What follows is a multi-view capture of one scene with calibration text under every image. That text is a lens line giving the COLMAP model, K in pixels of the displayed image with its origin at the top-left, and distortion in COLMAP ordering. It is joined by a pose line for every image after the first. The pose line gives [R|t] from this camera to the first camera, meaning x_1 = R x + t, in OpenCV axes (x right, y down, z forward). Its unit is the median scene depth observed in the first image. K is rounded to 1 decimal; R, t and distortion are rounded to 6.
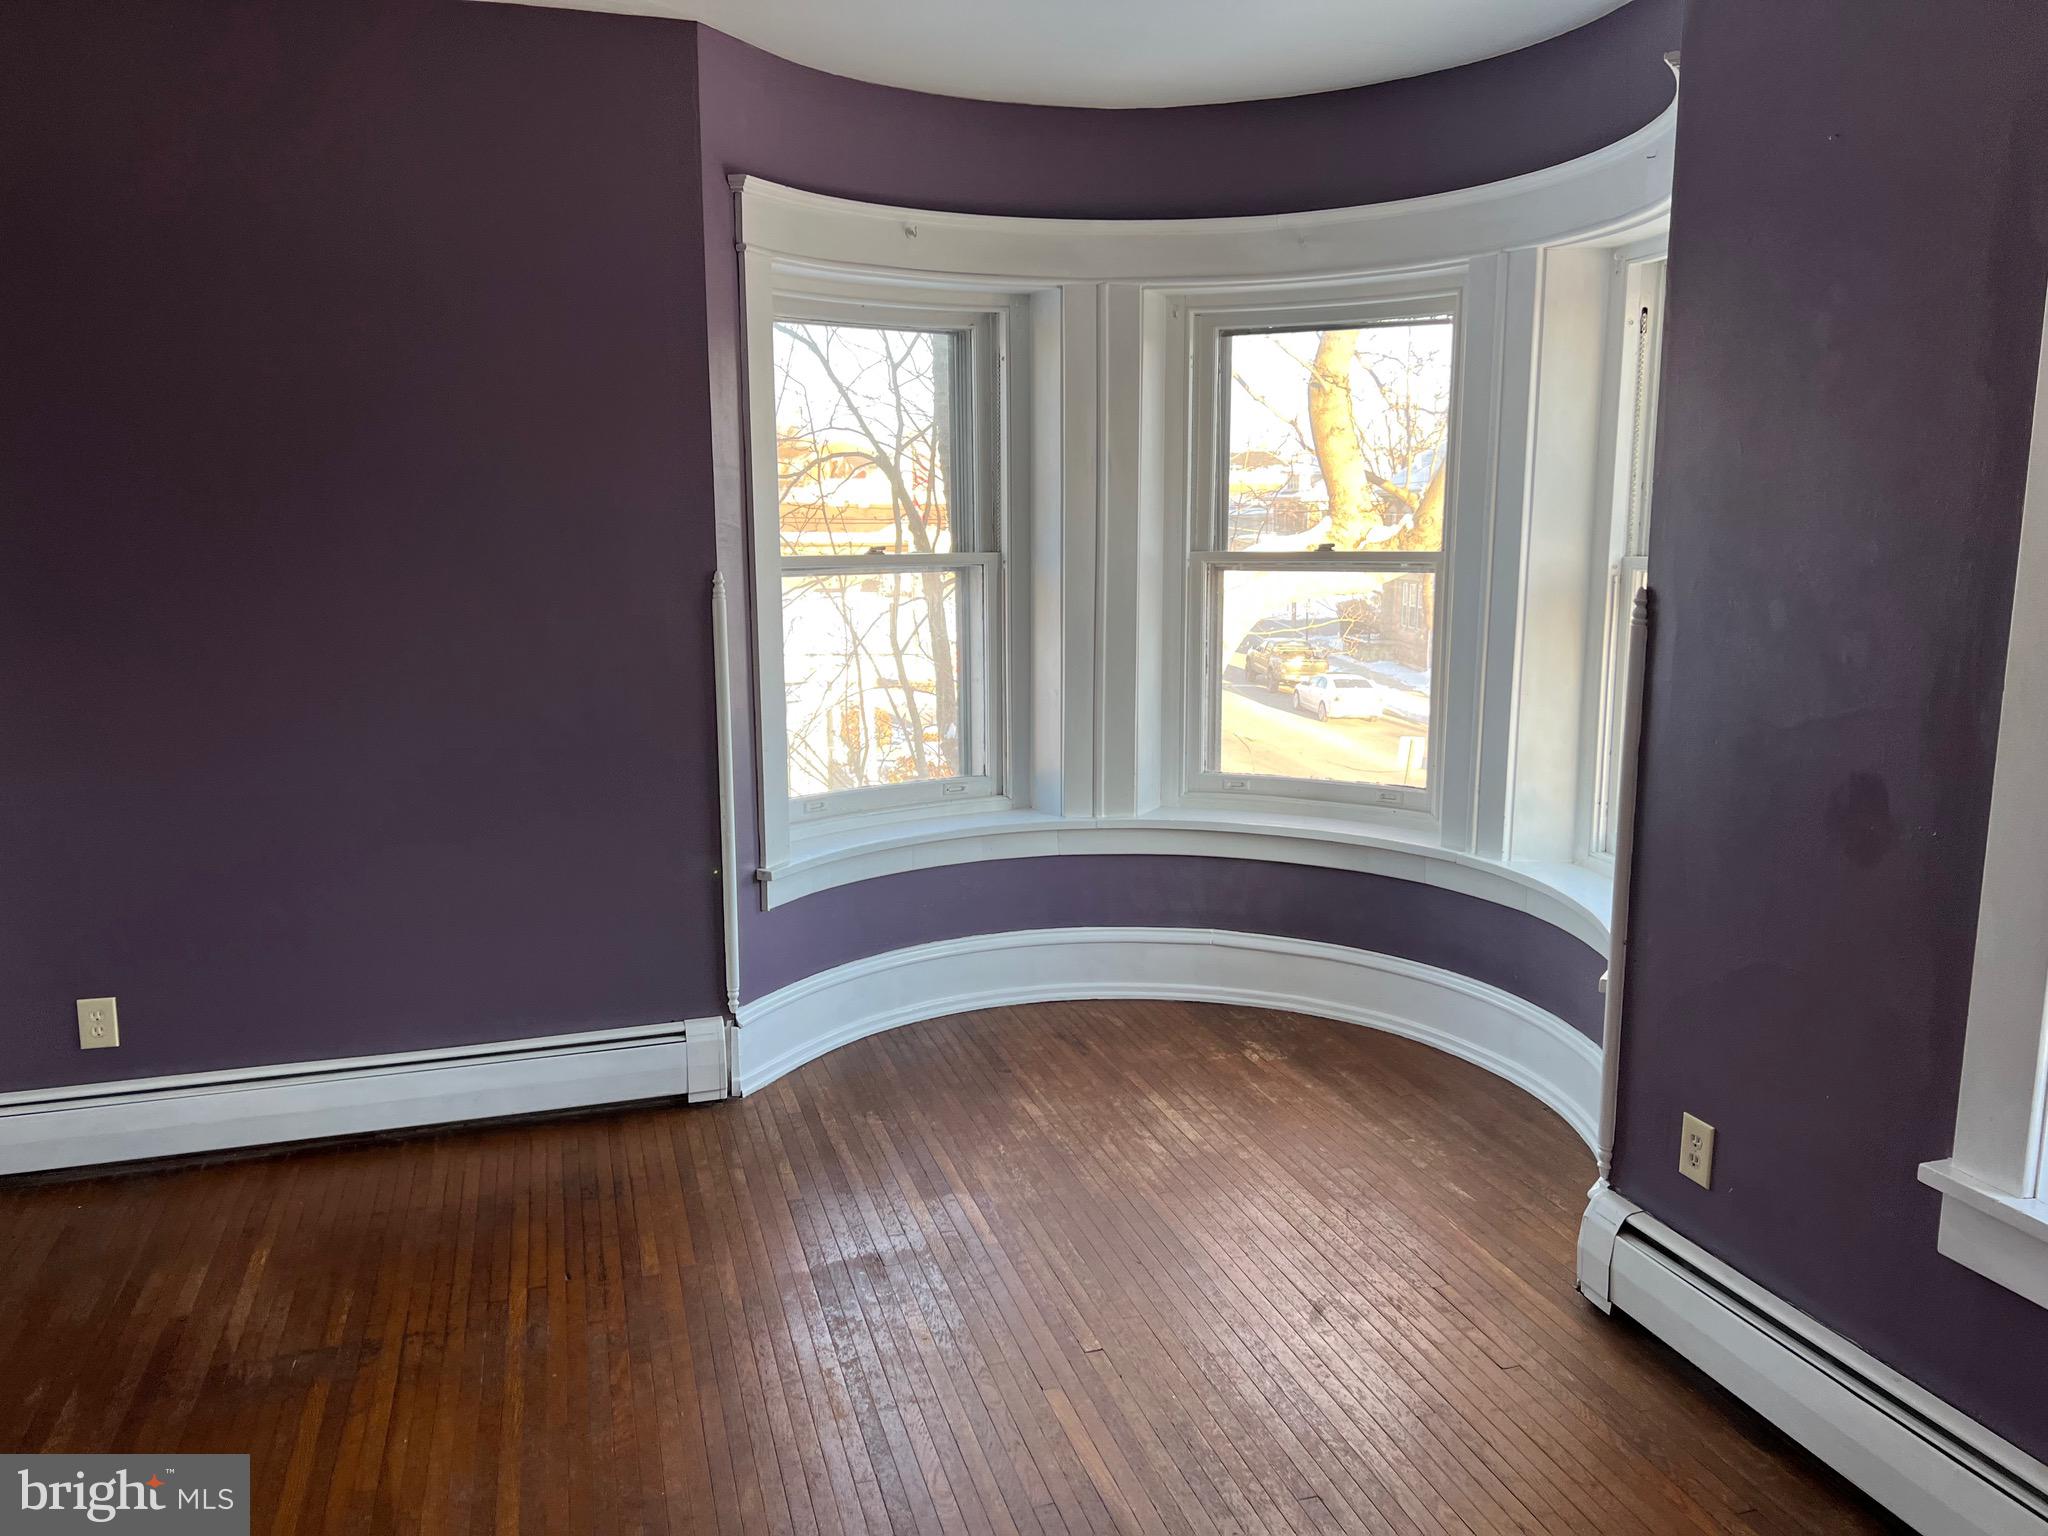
lens RADIAL K [[1555.7, 0, 1006.1], [0, 1555.7, 791.1], [0, 0, 1]] dist [0.064907, -0.065555]
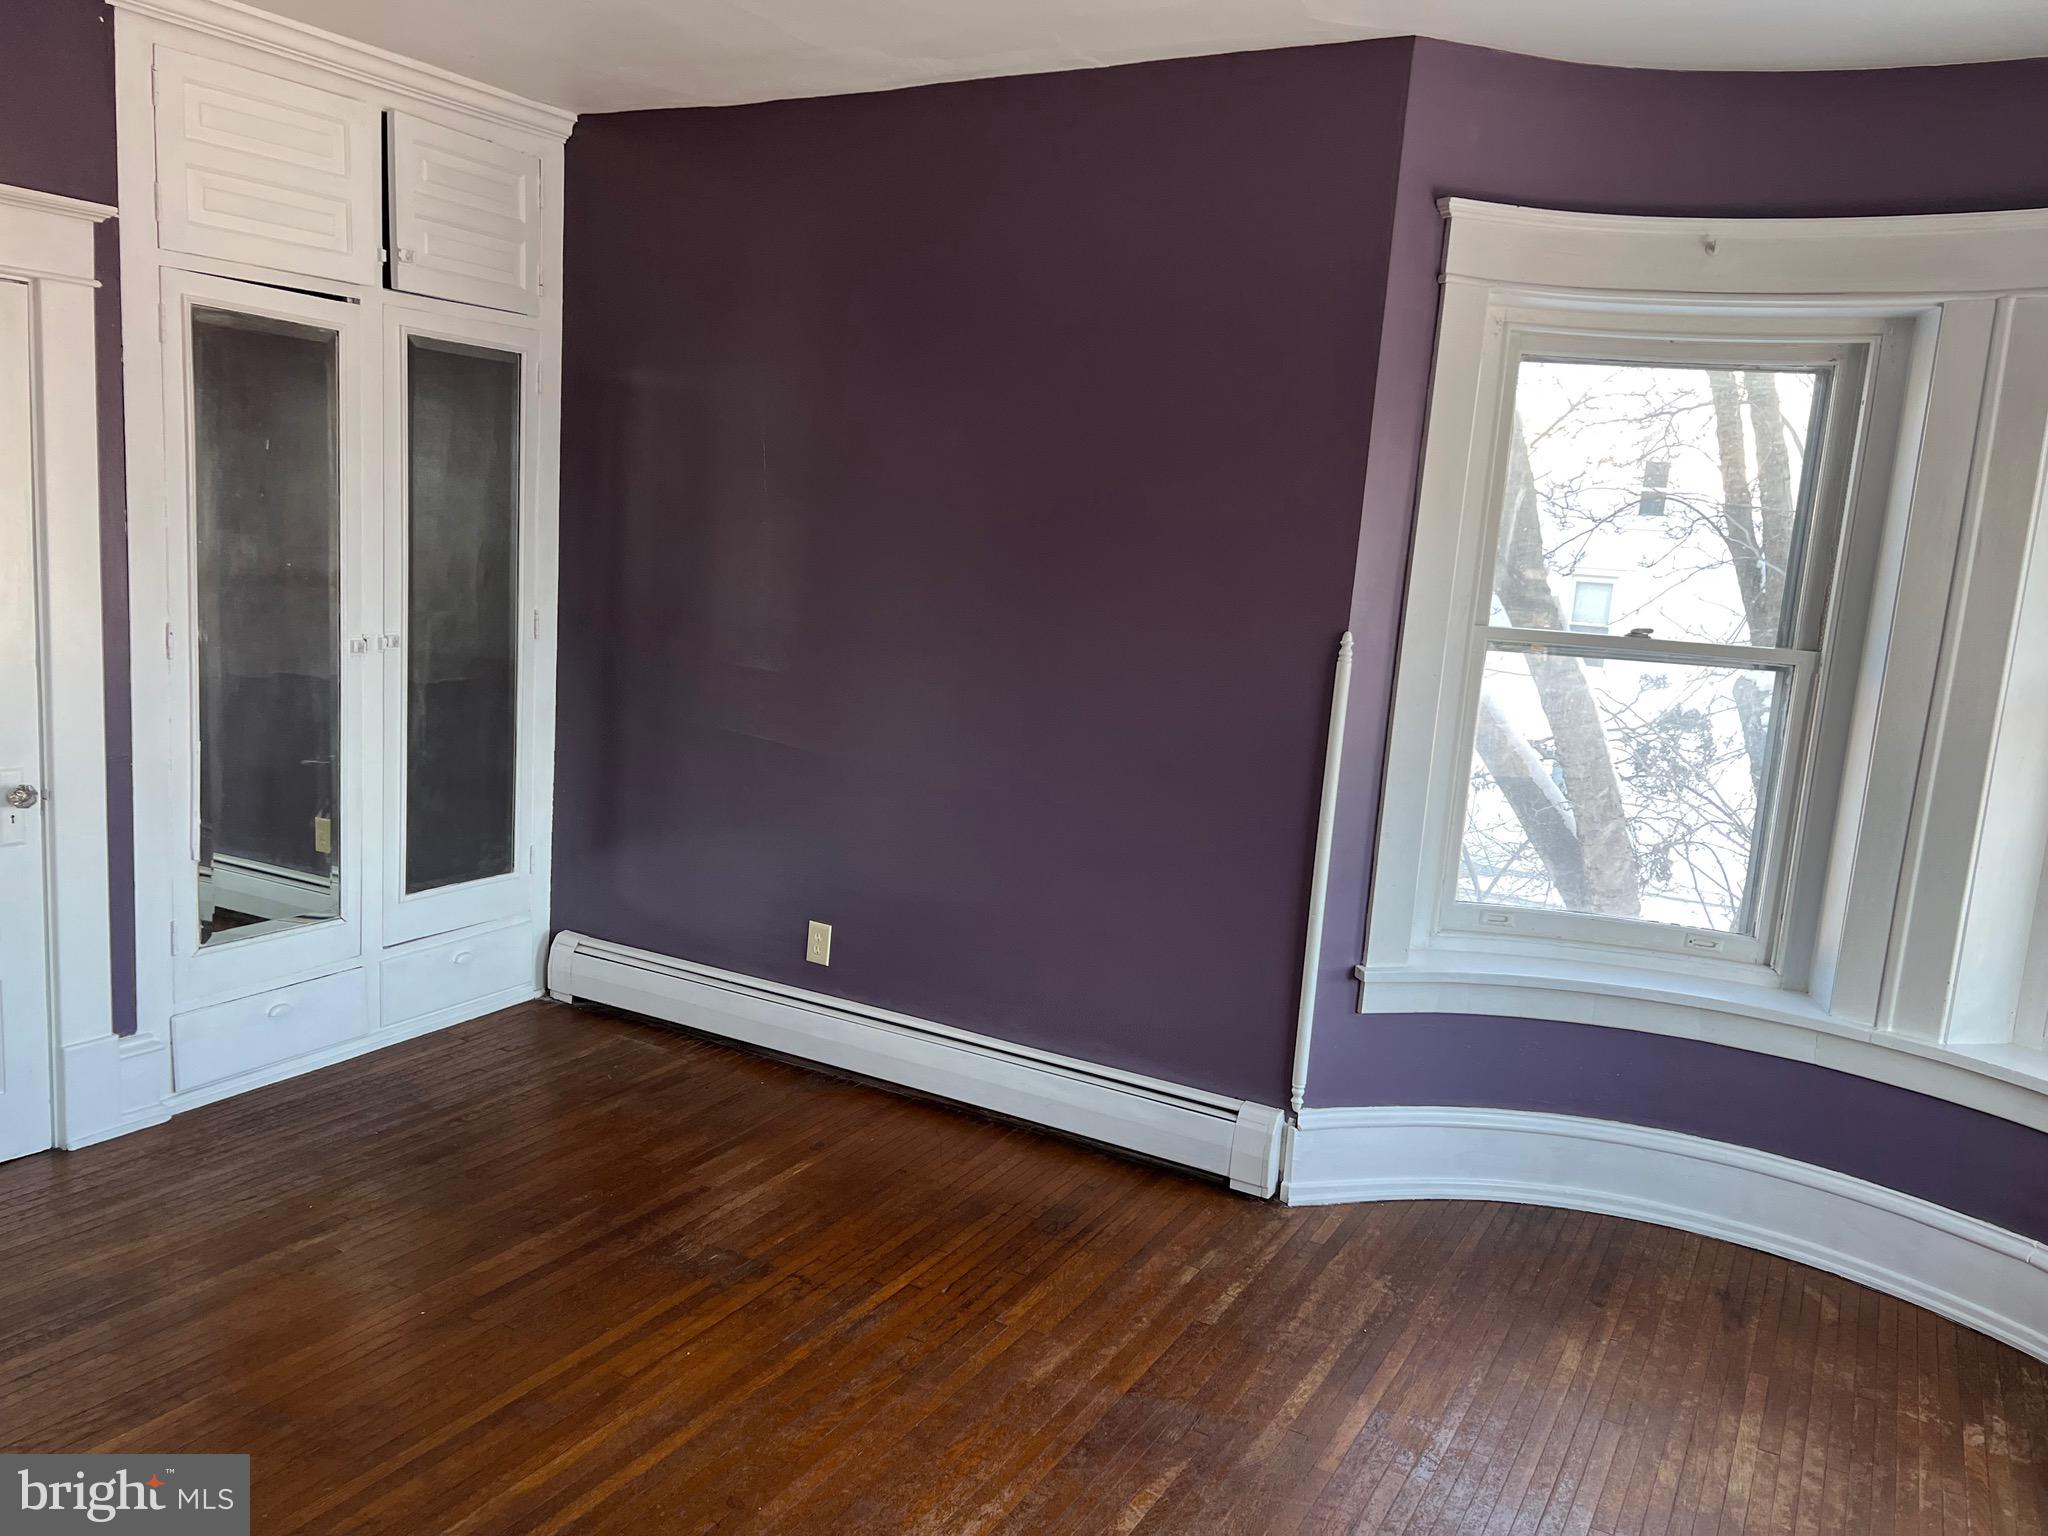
lens RADIAL K [[1555.7, 0, 1053.0], [0, 1555.7, 782.3], [0, 0, 1]] dist [0.064907, -0.065555]
pose [[0.680700, 0.170241, -0.712506, 0.348565], [-0.202477, 0.978455, 0.040346, -0.054519], [0.704024, 0.116802, 0.700505, 0.238750]]
